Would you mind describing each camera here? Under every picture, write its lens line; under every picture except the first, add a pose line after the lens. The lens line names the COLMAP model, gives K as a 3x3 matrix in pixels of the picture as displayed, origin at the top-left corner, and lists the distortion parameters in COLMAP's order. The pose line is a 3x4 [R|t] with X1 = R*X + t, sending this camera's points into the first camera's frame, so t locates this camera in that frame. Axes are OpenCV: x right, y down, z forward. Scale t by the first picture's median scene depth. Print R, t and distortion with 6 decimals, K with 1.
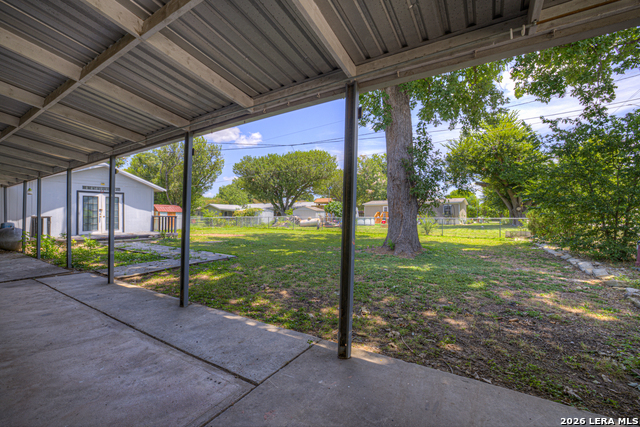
lens RADIAL K [[273.8, 0, 313.3], [0, 273.8, 212.3], [0, 0, 1]] dist [-0.026218, 0.005009]
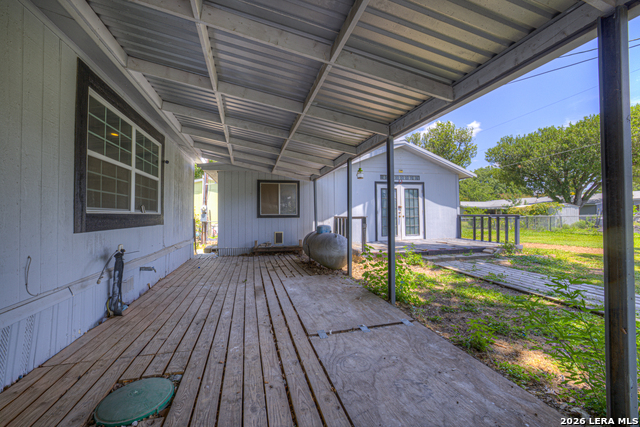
lens RADIAL K [[273.8, 0, 317.0], [0, 273.8, 211.6], [0, 0, 1]] dist [-0.026218, 0.005009]
pose [[0.732888, -0.015103, -0.680182, -0.723586], [0.015067, 0.999869, -0.005967, 0.007240], [0.680183, -0.005875, 0.733019, 0.498237]]
